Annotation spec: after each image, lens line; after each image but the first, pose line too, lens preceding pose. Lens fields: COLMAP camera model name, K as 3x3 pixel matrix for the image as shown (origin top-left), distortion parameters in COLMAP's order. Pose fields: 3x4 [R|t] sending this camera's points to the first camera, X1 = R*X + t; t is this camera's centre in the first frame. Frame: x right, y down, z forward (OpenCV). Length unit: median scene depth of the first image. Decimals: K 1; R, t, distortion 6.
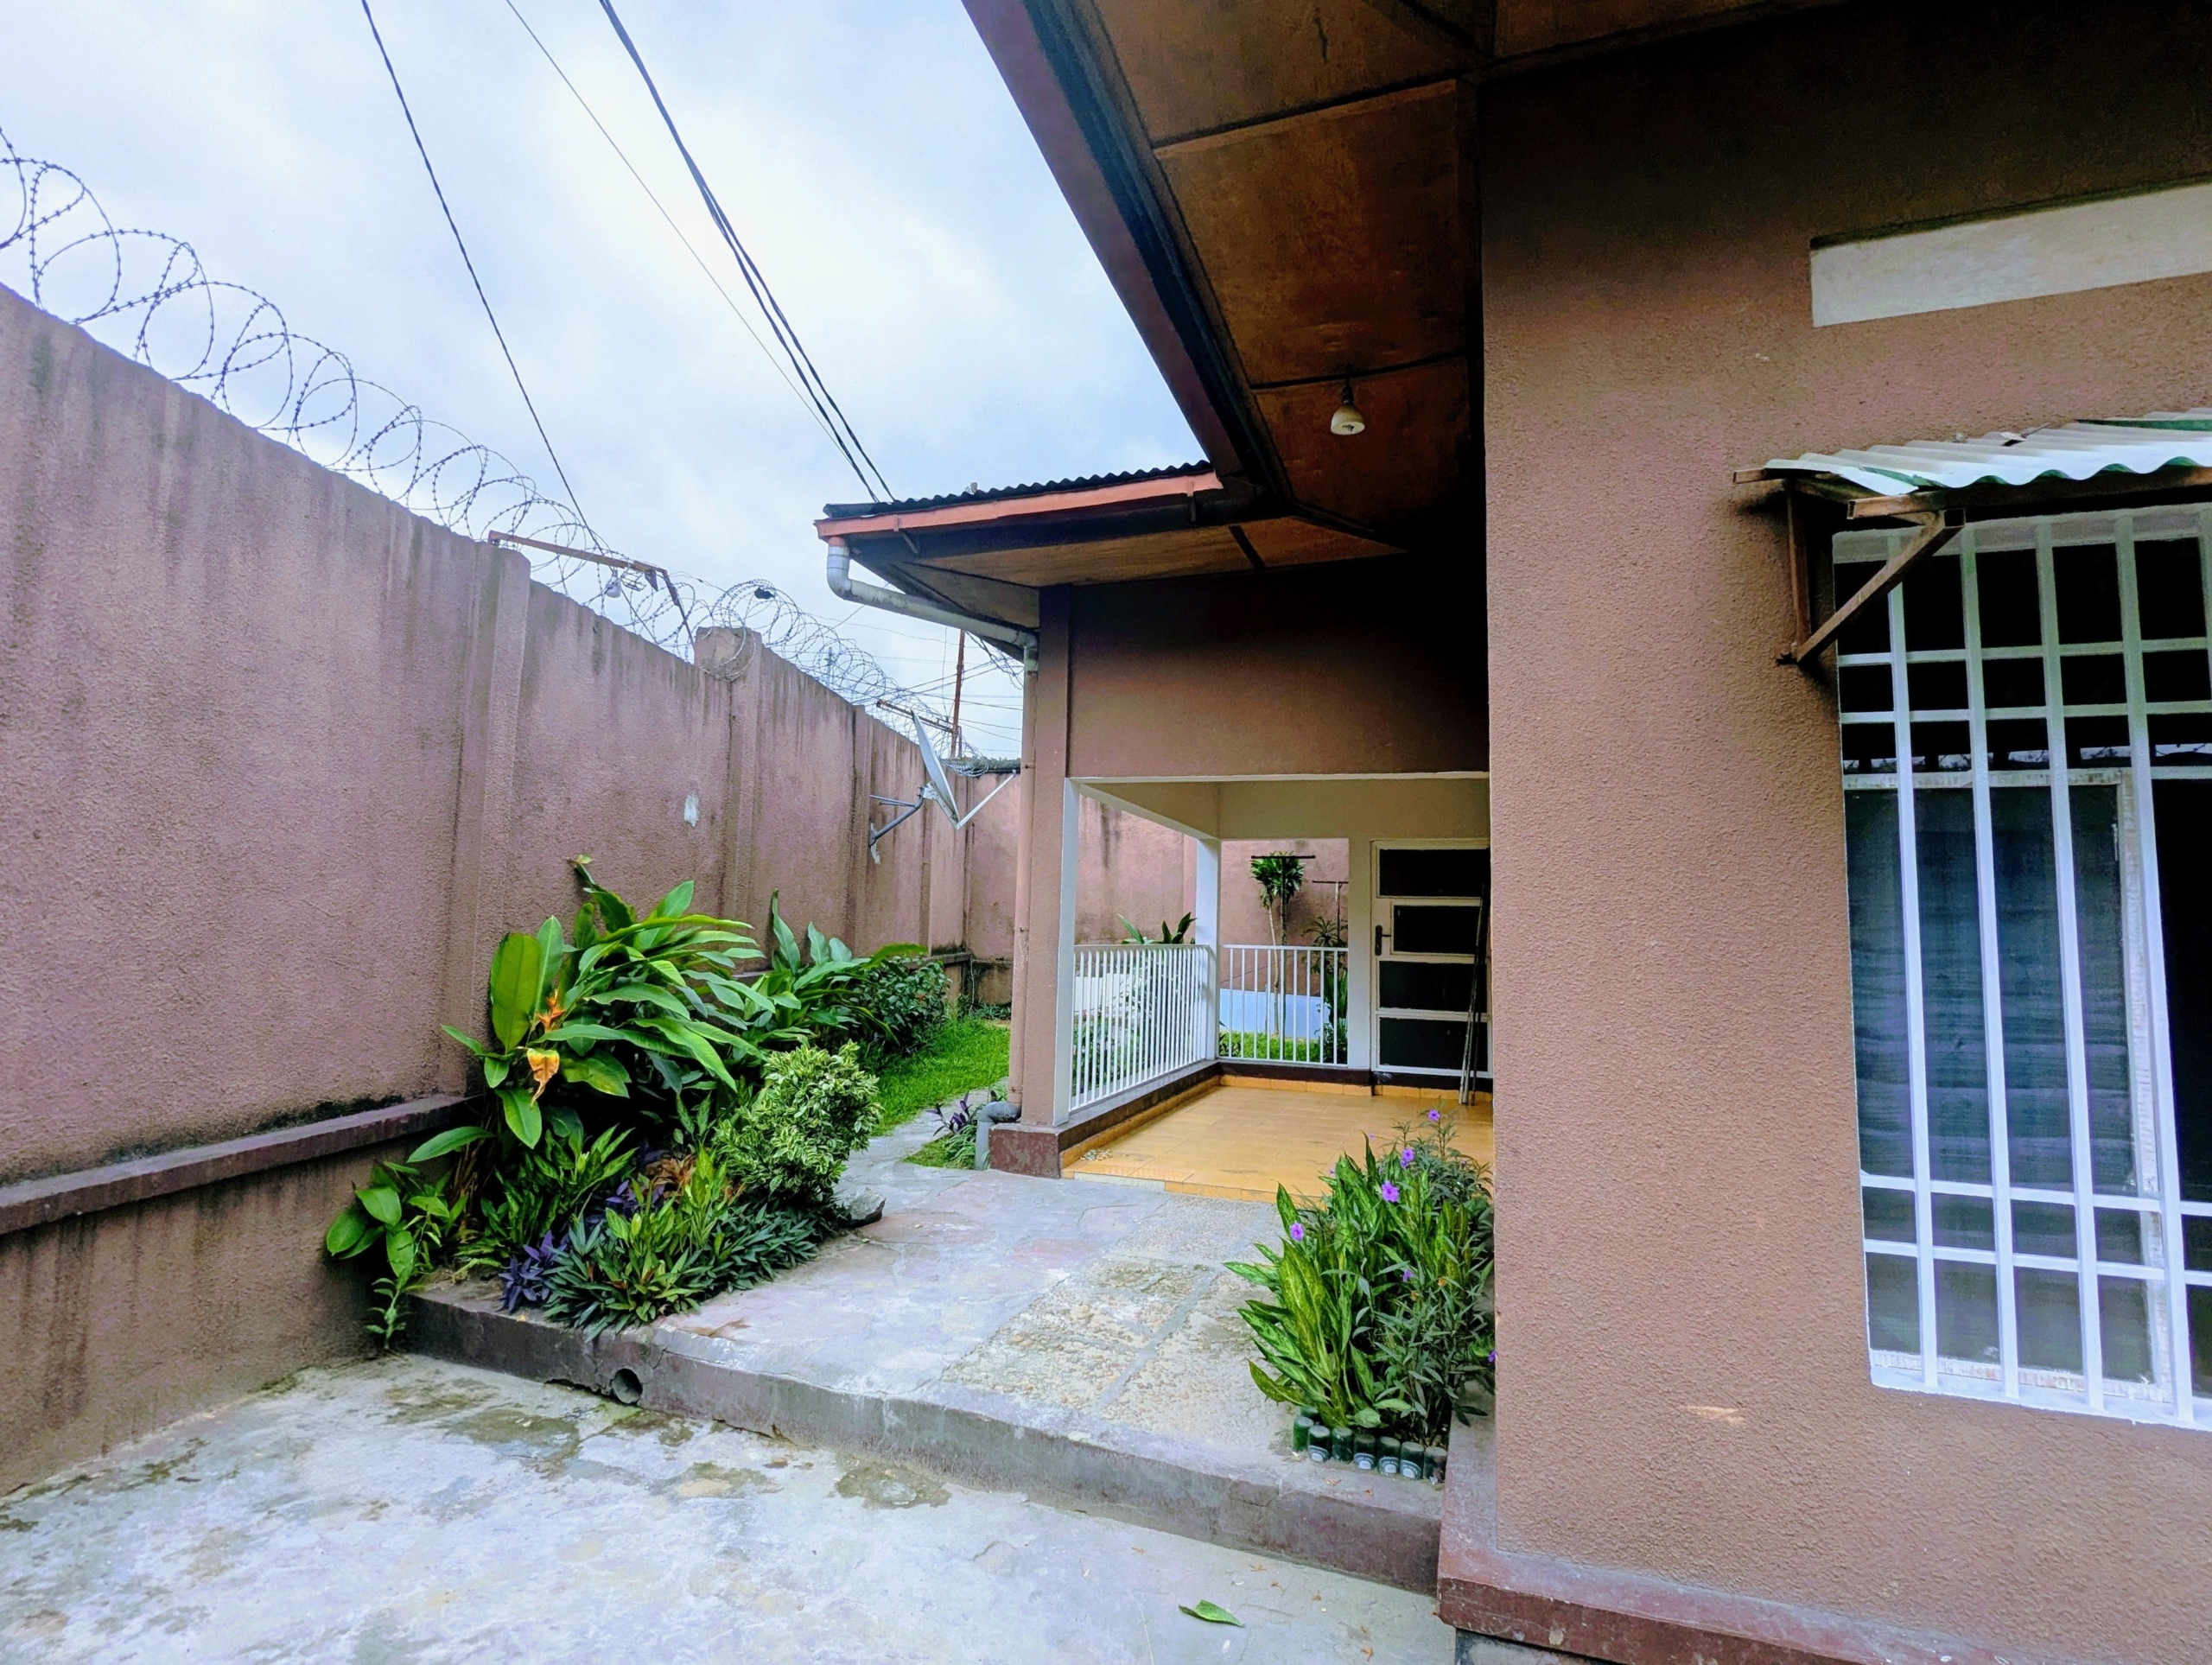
lens RADIAL K [[1053.8, 0, 1042.8], [0, 1053.8, 837.3], [0, 0, 1]] dist [0.004359, 0.000361]
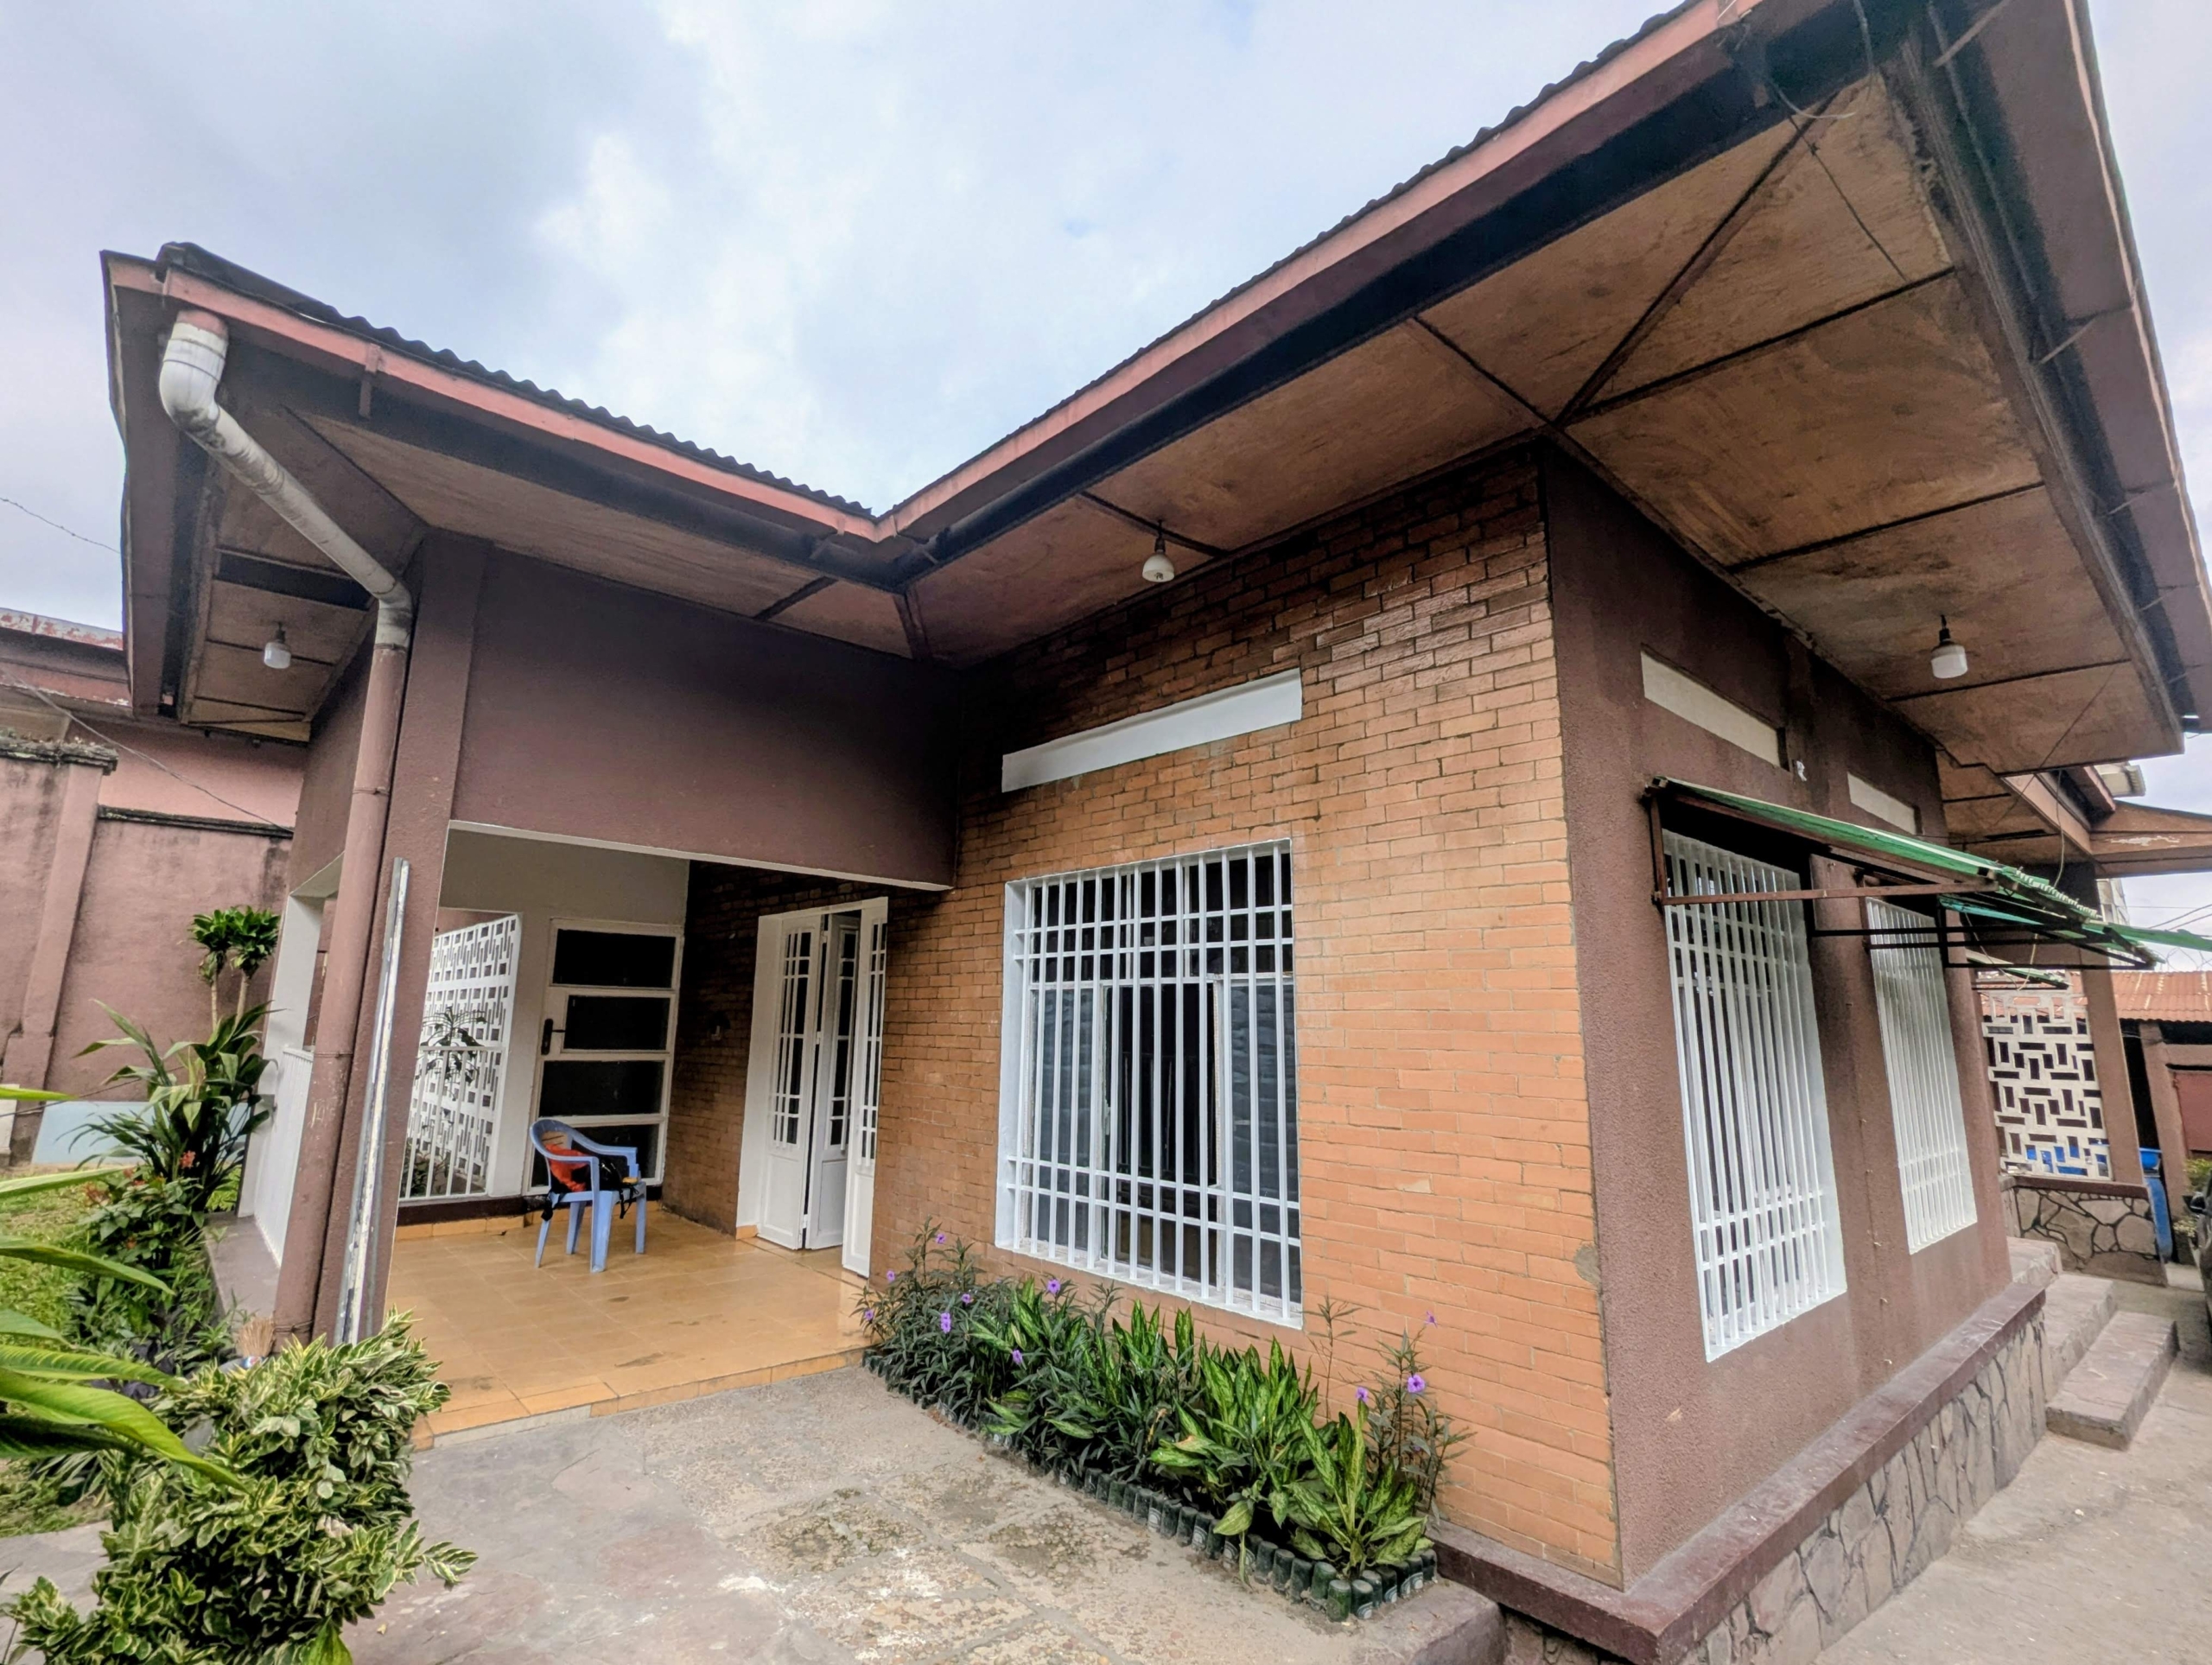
lens RADIAL K [[1053.8, 0, 1103.6], [0, 1053.8, 831.3], [0, 0, 1]] dist [0.004359, 0.000361]
pose [[0.487786, 0.142704, 0.861220, -0.384651], [-0.082247, 0.989673, -0.117404, -0.004938], [-0.869080, -0.013565, 0.494485, 0.338034]]
